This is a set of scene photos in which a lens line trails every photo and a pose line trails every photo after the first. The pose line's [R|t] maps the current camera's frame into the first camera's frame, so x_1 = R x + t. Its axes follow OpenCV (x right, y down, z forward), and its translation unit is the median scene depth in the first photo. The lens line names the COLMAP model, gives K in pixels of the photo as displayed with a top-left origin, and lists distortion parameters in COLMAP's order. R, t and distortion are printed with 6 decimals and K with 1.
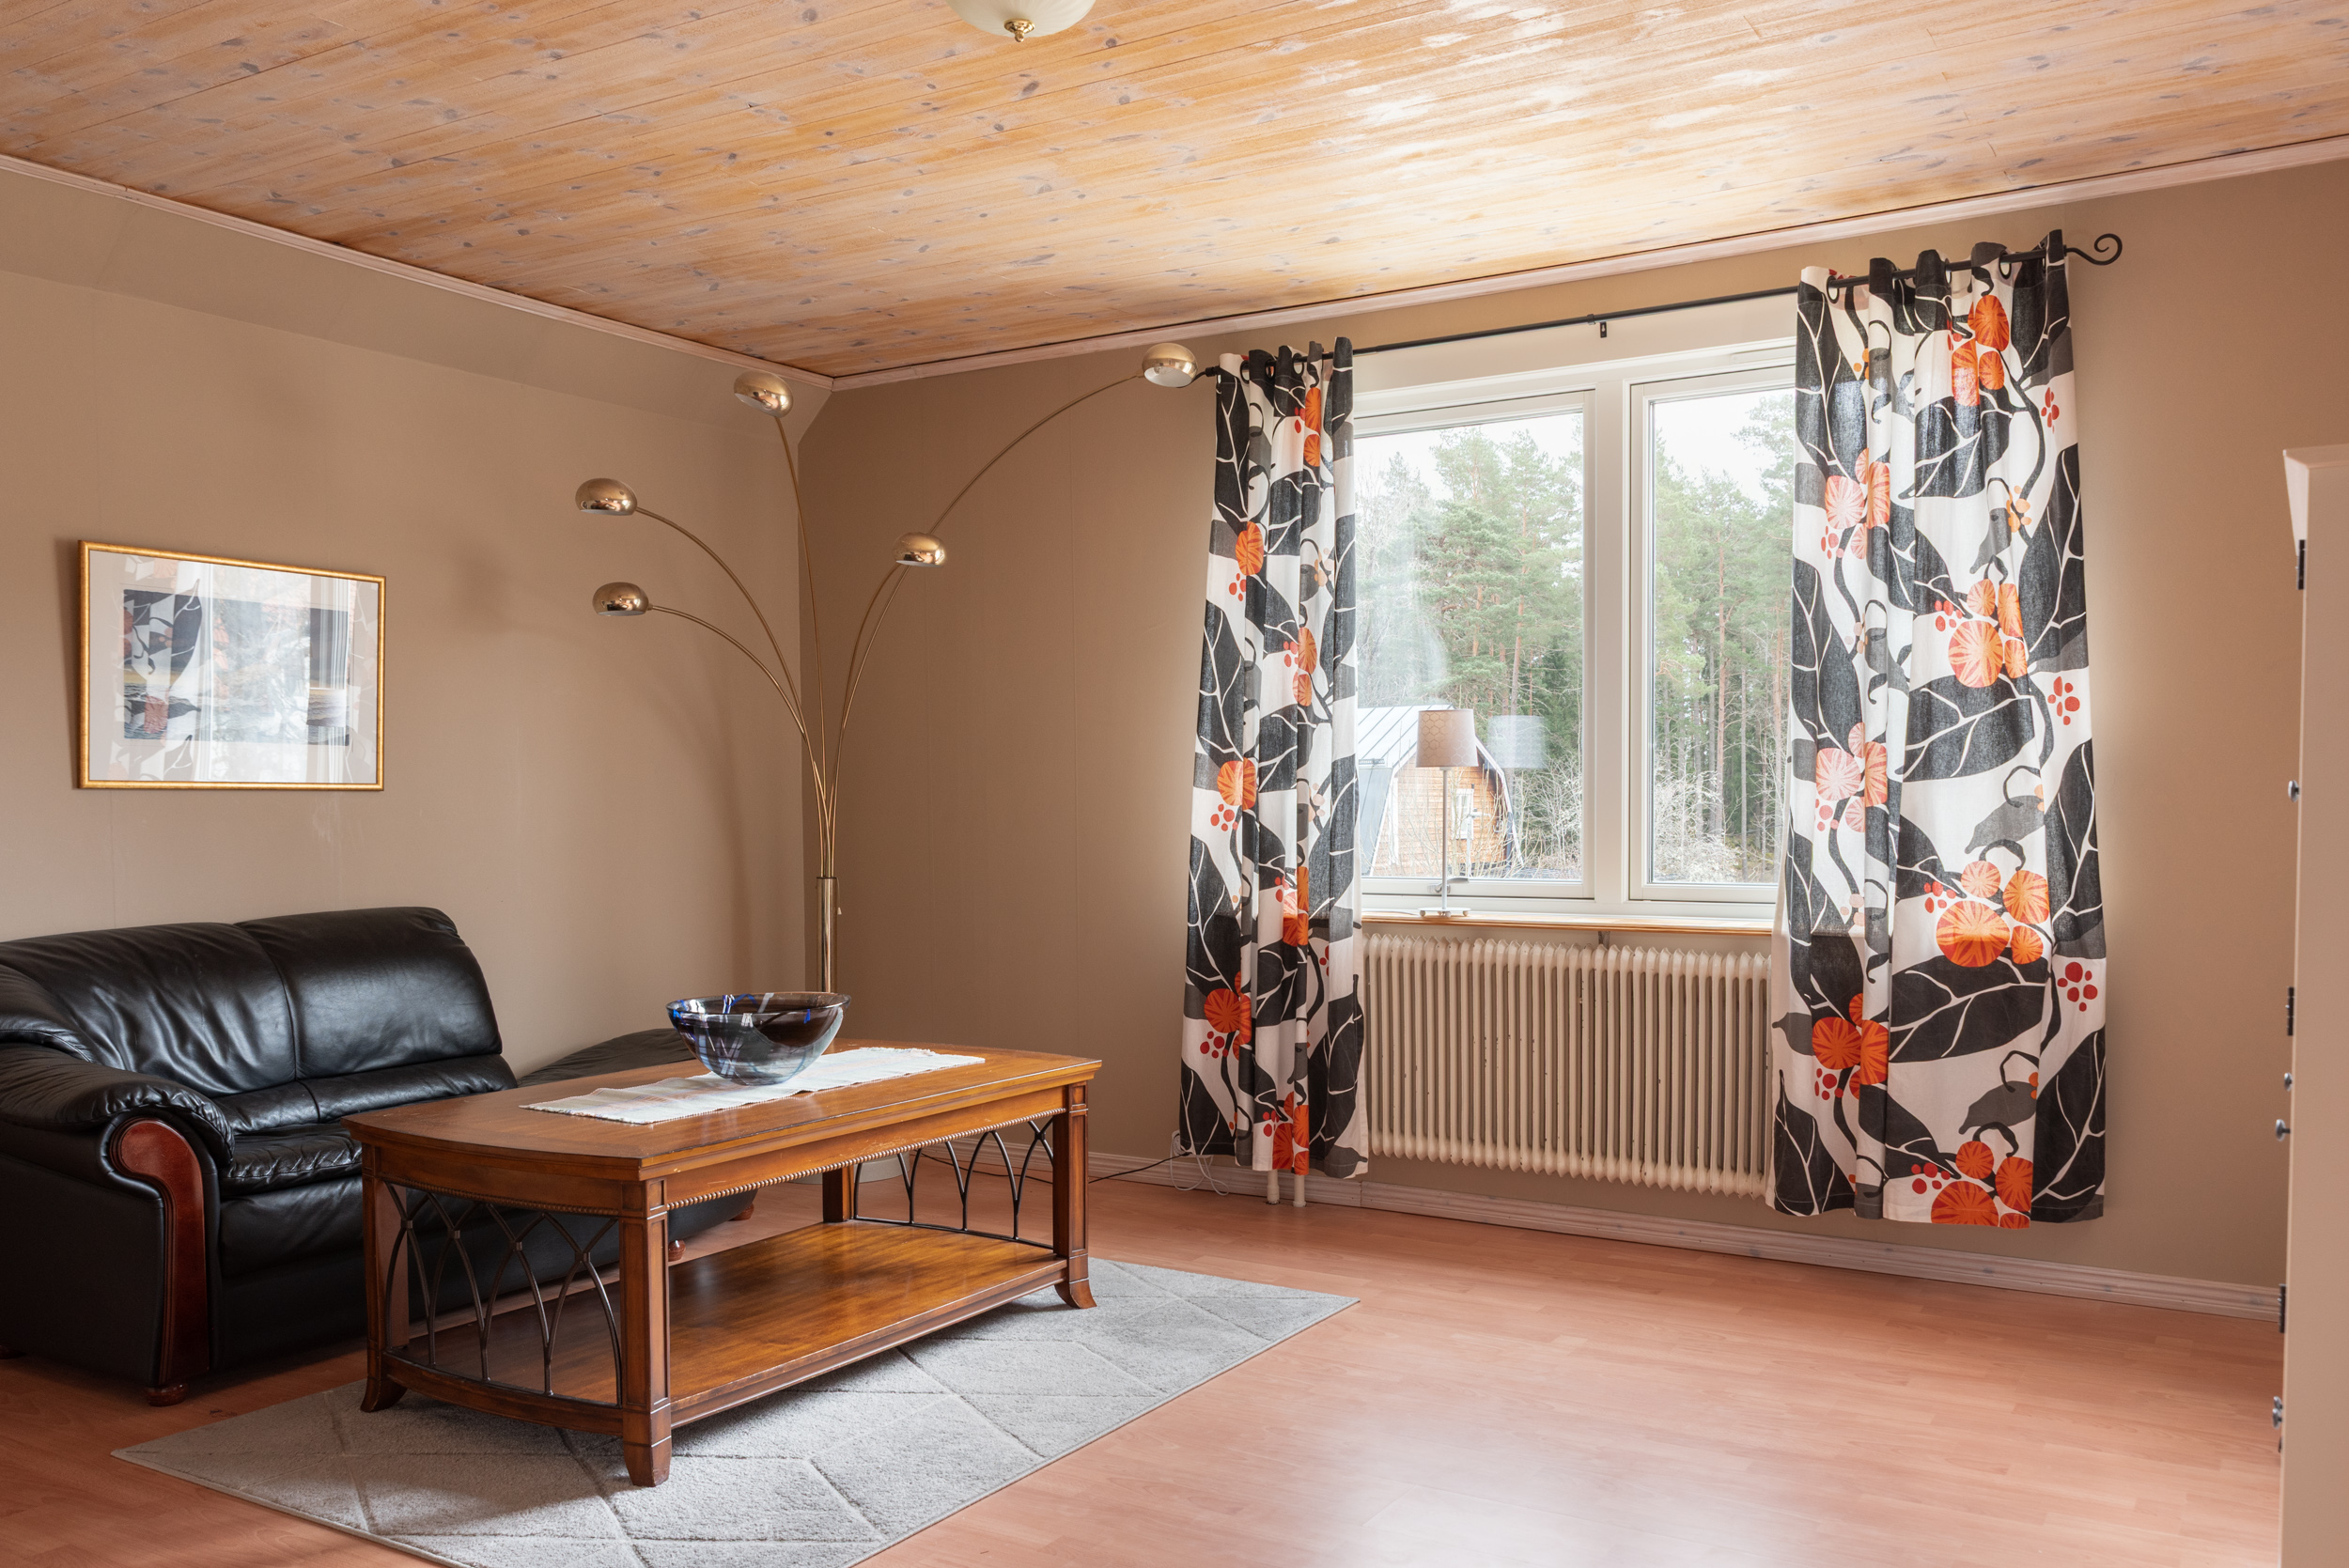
lens RADIAL K [[1875.9, 0, 1183.1], [0, 1875.9, 883.8], [0, 0, 1]] dist [-0.007143, 0.001875]
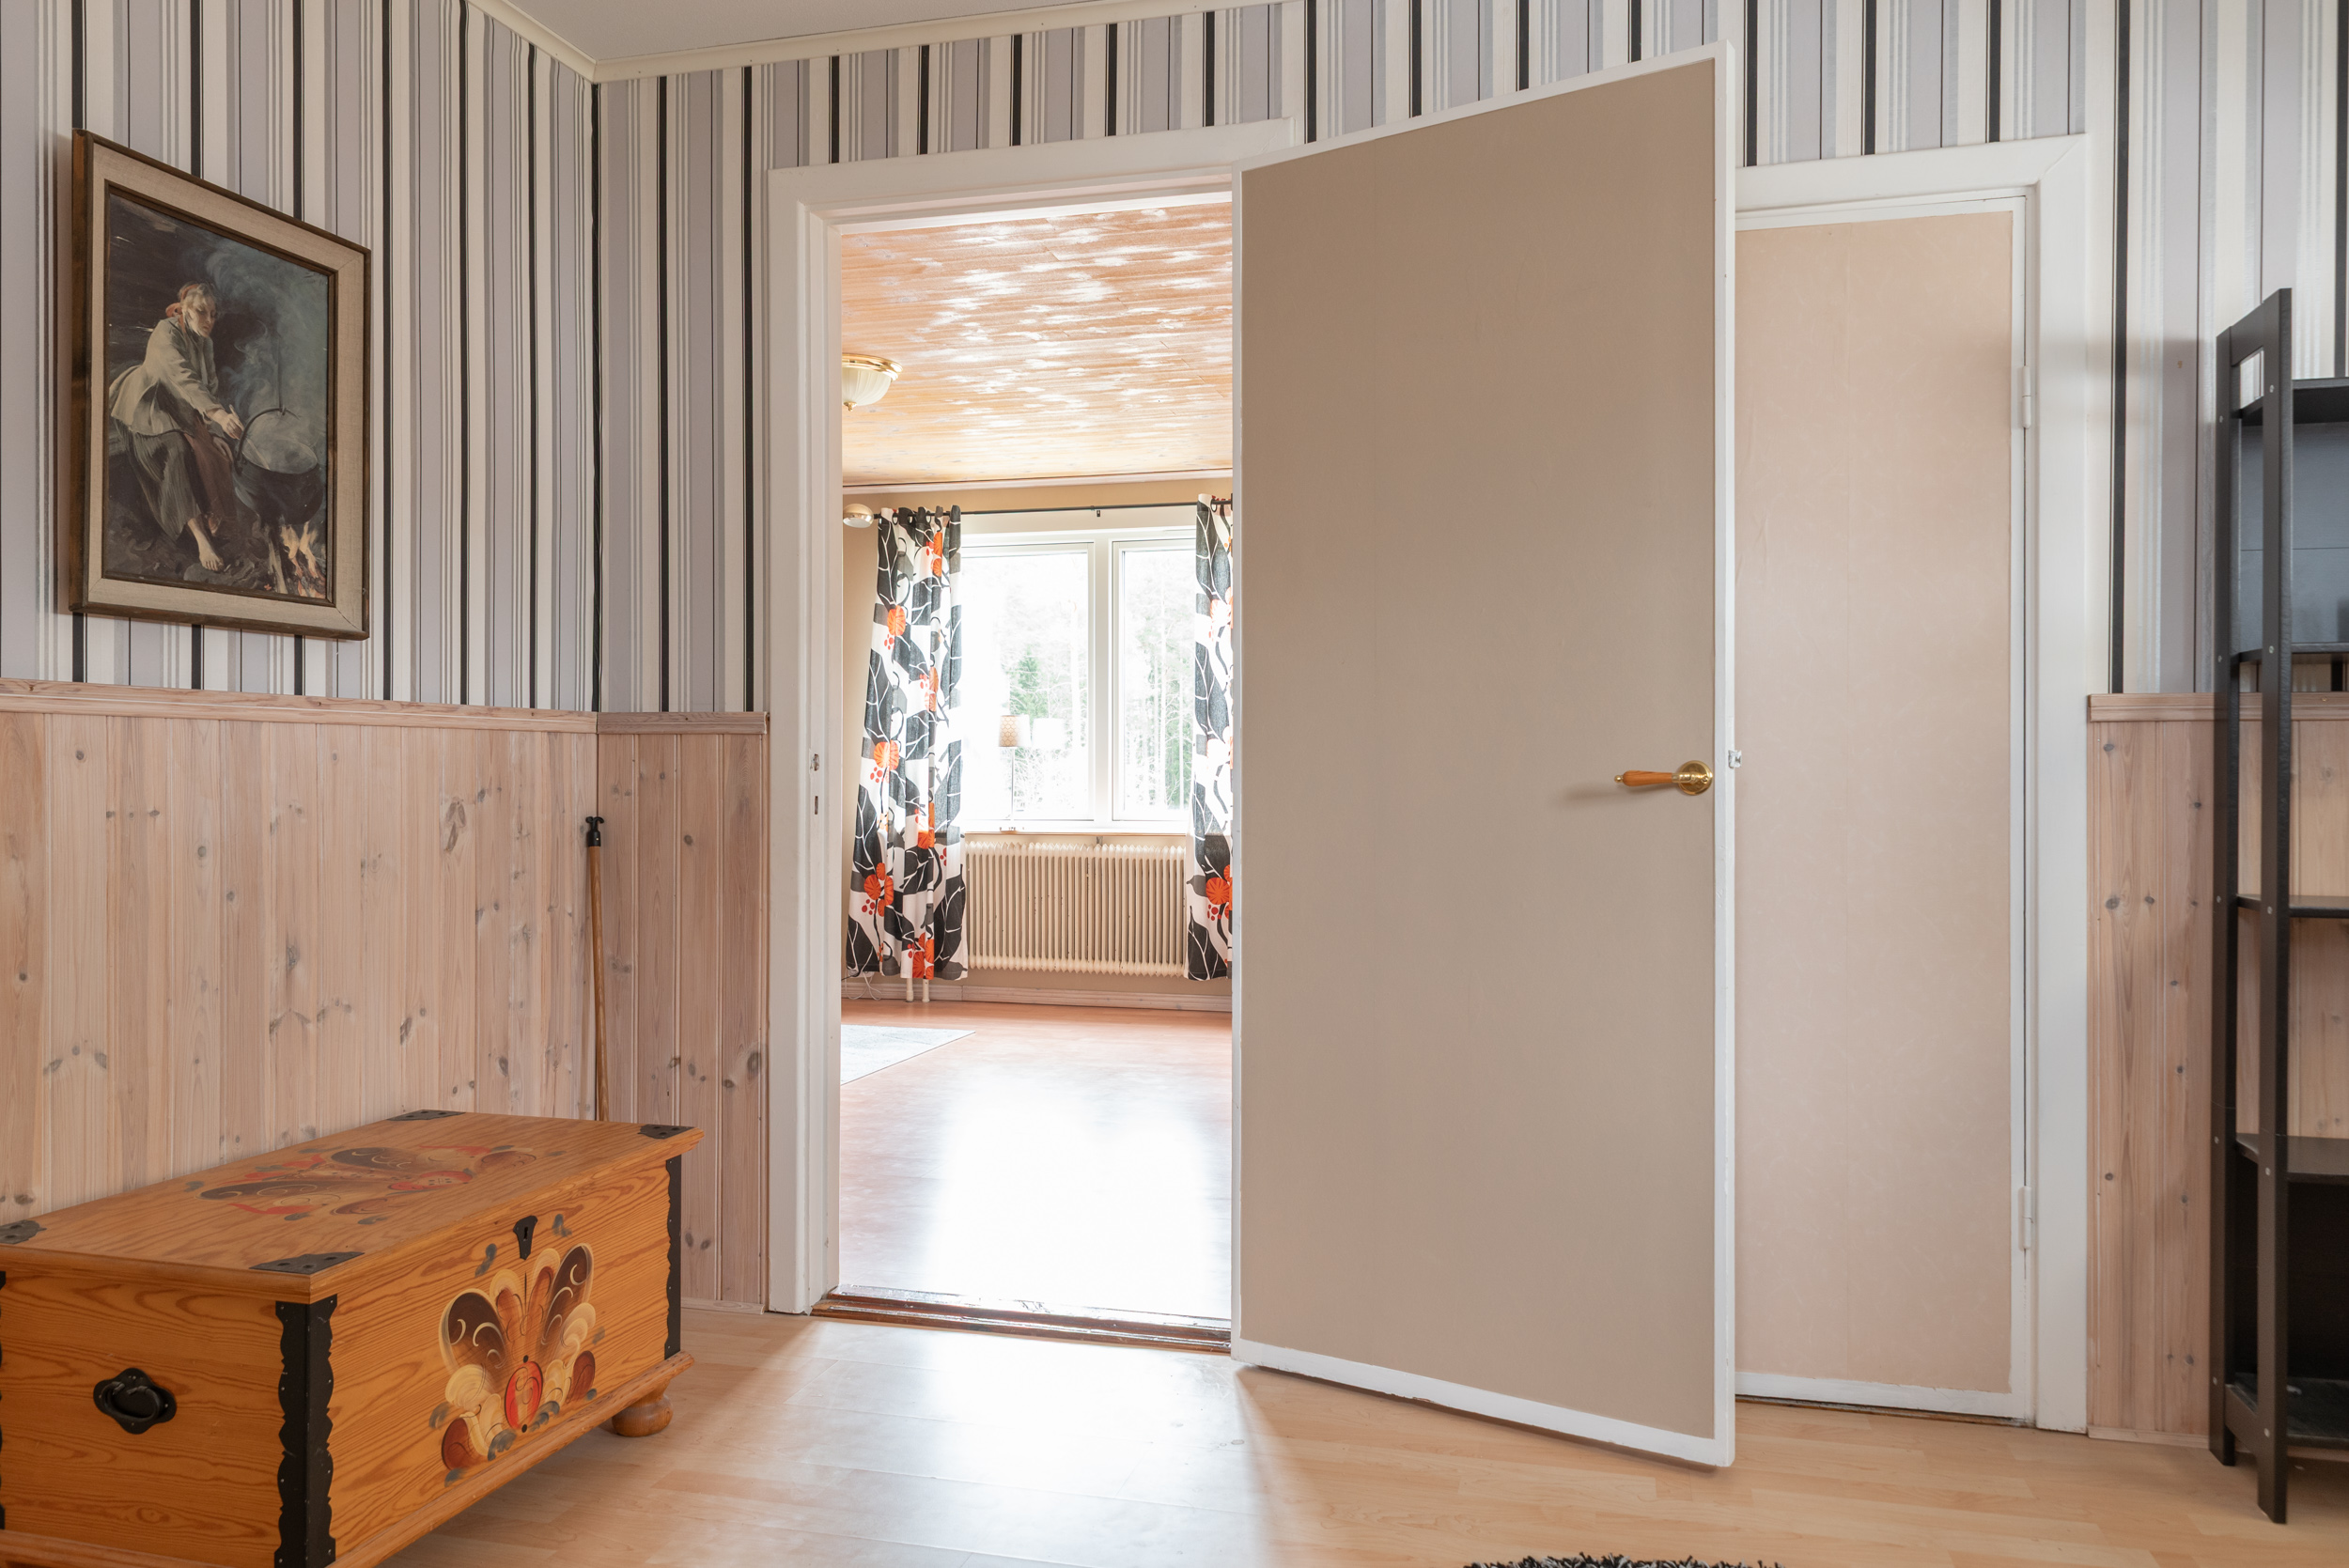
lens RADIAL K [[1600.9, 0, 1184.1], [0, 1600.9, 794.4], [0, 0, 1]] dist [-0.002056, 0.000336]
pose [[0.957808, 0.004779, 0.287369, -0.146352], [0.006023, 0.999308, -0.036695, 0.041282], [-0.287345, 0.036878, 0.957117, -0.524624]]
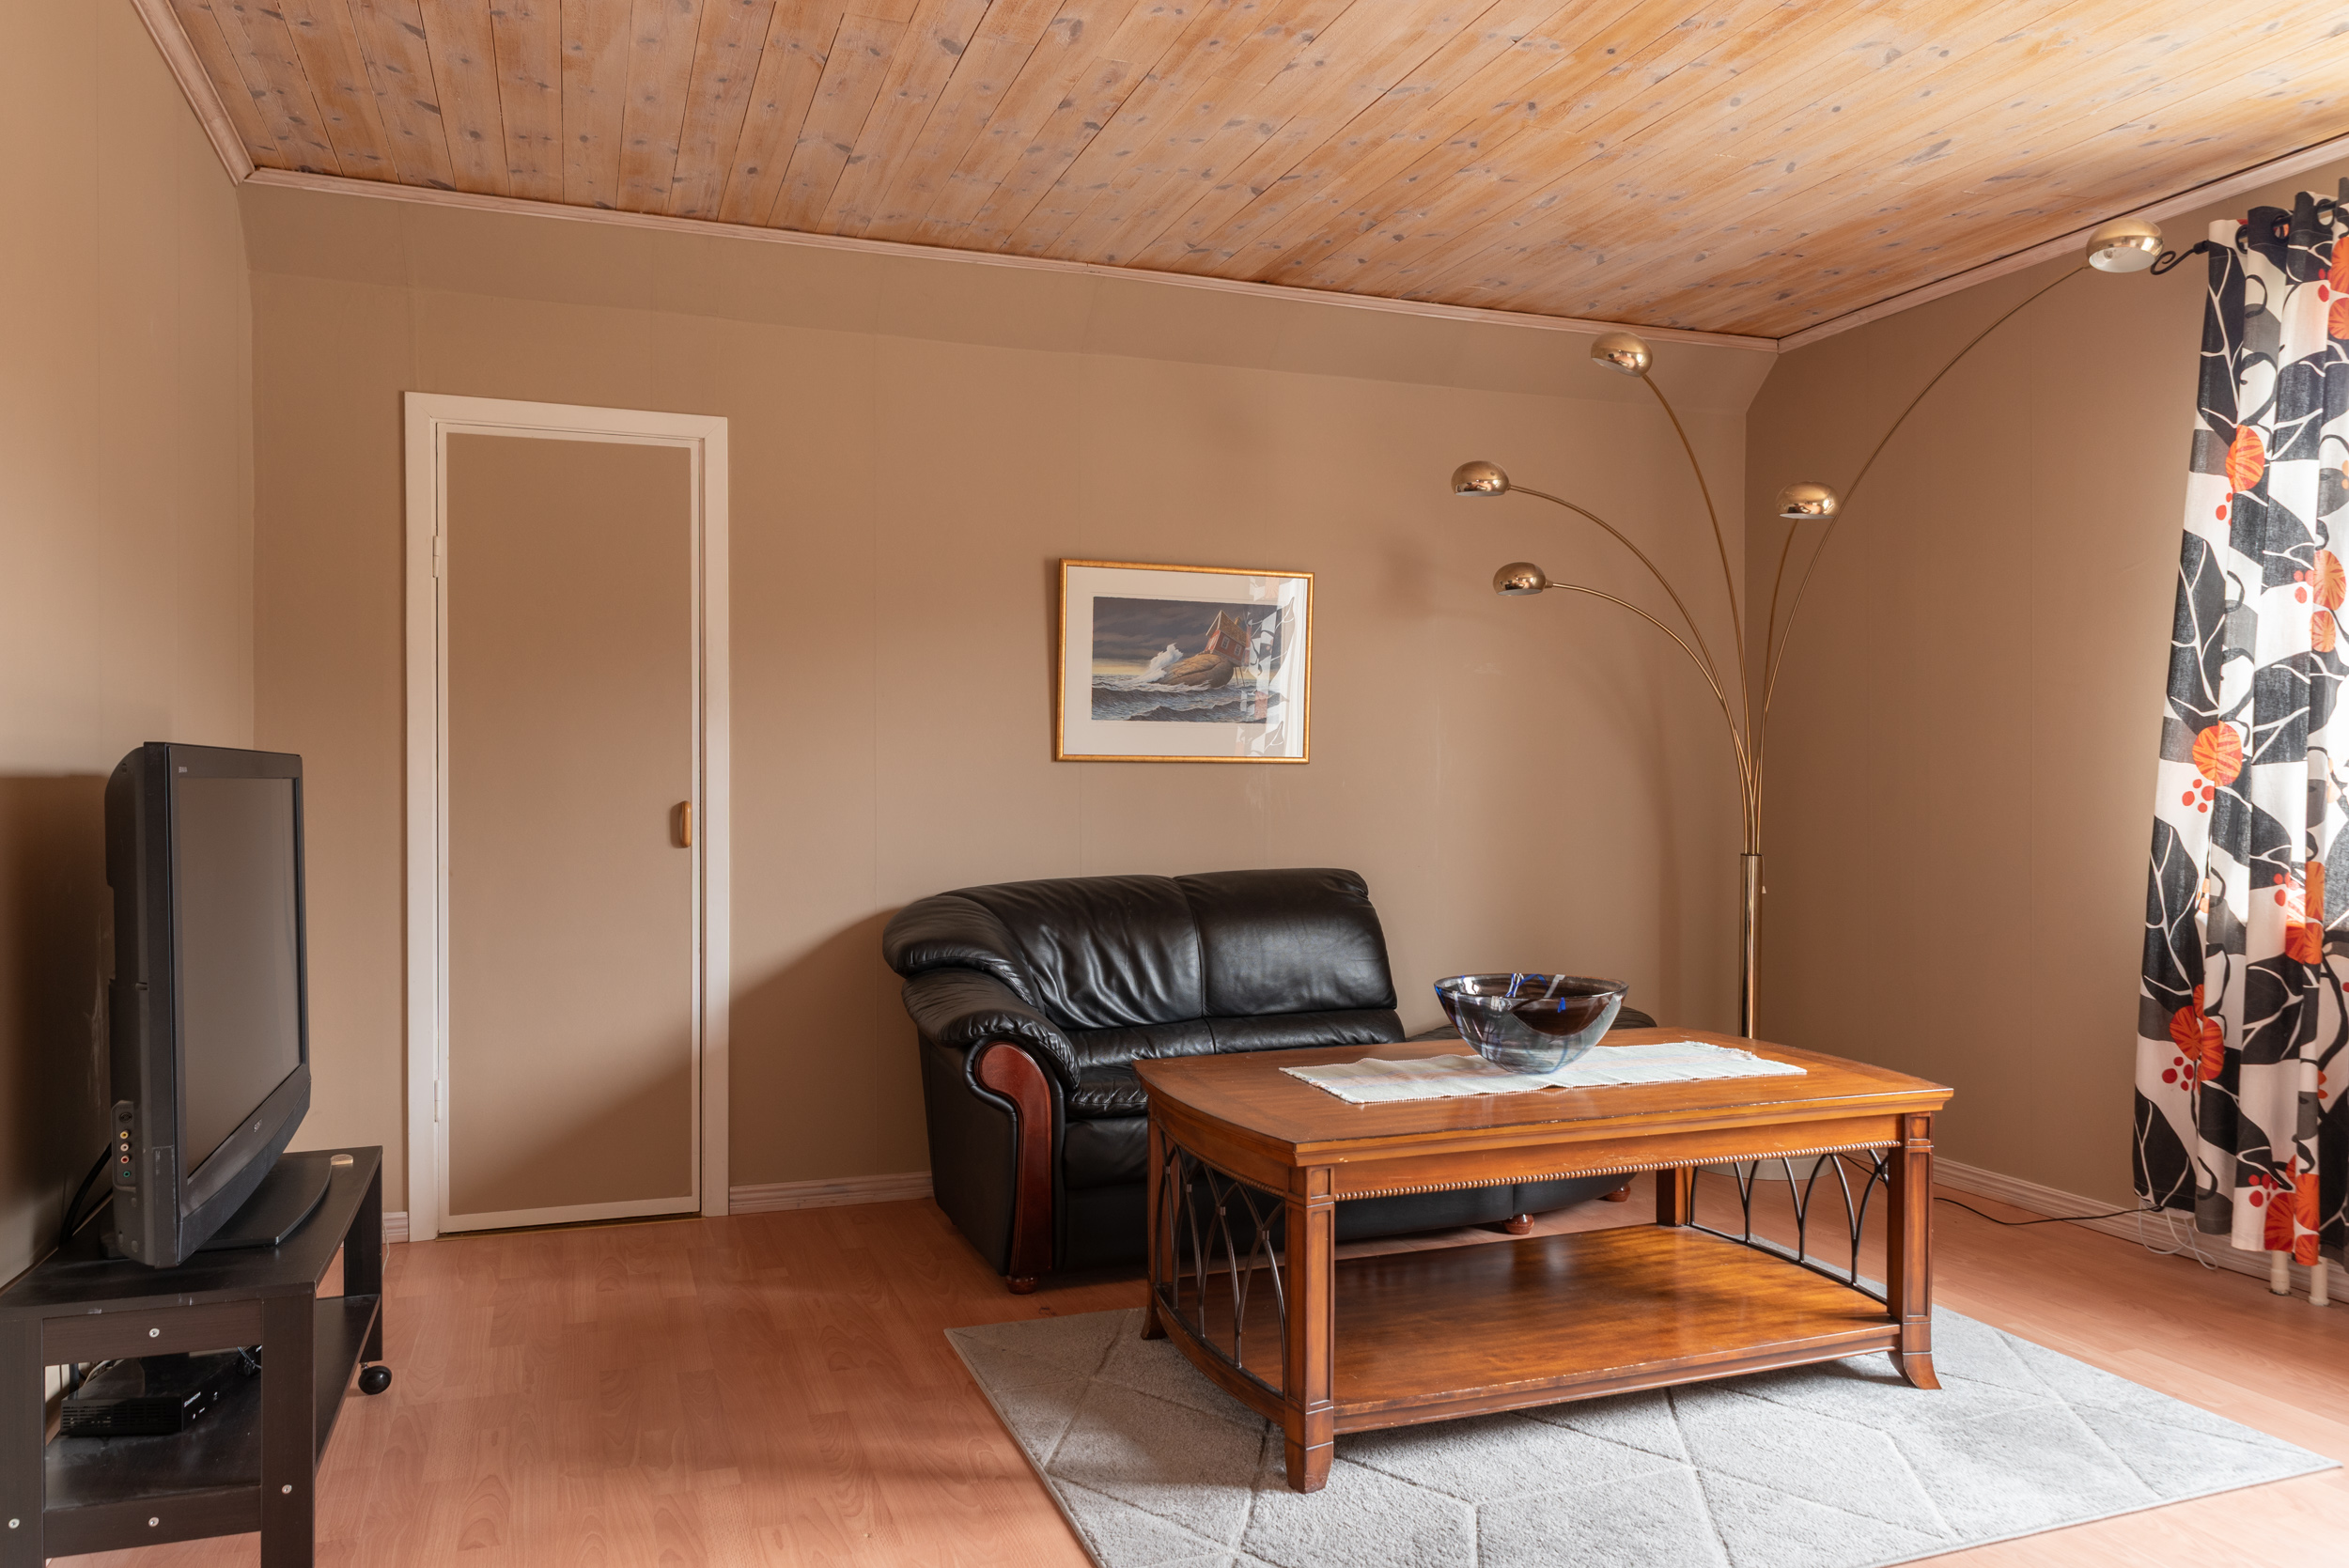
lens RADIAL K [[1615.1, 0, 1168.5], [0, 1615.1, 793.4], [0, 0, 1]] dist [0.001766, -0.002710]
pose [[0.785168, 0.009821, -0.619205, 0.109534], [-0.031460, 0.999216, -0.024044, -0.006461], [0.618483, 0.038359, 0.784861, 0.201257]]
